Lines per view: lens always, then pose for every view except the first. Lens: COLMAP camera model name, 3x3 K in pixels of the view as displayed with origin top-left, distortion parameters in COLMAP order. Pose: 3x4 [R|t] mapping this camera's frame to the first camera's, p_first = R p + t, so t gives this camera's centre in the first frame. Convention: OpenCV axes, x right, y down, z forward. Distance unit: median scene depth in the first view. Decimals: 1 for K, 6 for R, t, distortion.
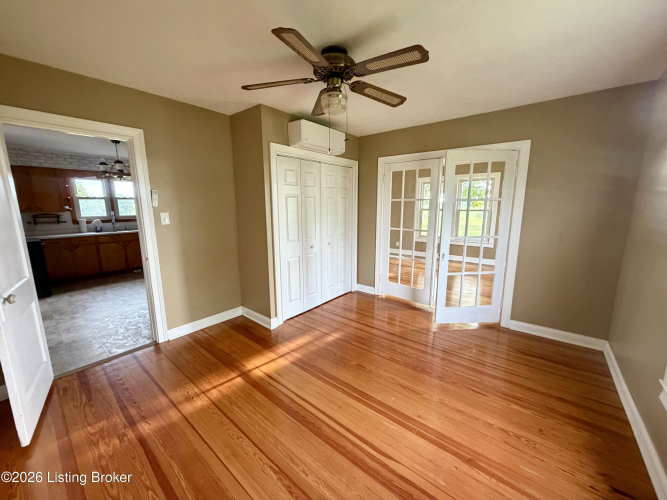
lens RADIAL K [[265.1, 0, 331.7], [0, 265.1, 250.9], [0, 0, 1]] dist [-0.001084, 0.000280]
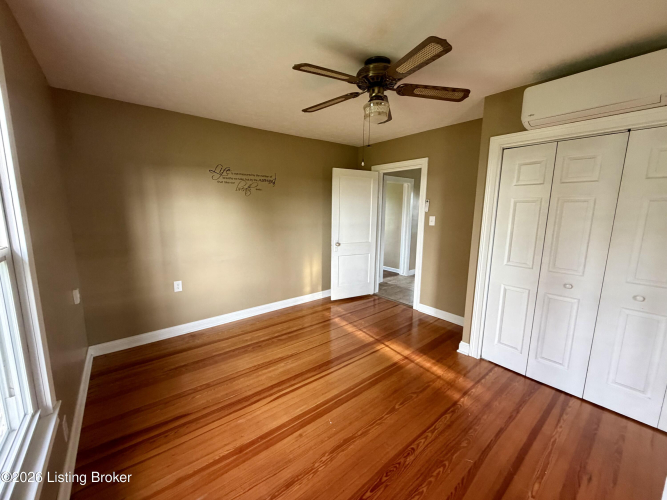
lens RADIAL K [[265.1, 0, 331.7], [0, 265.1, 250.9], [0, 0, 1]] dist [-0.001084, 0.000280]
pose [[-0.196711, 0.155517, -0.968049, 0.771771], [-0.184044, 0.963933, 0.192254, -0.141617], [0.963033, 0.215982, -0.160994, 0.772157]]
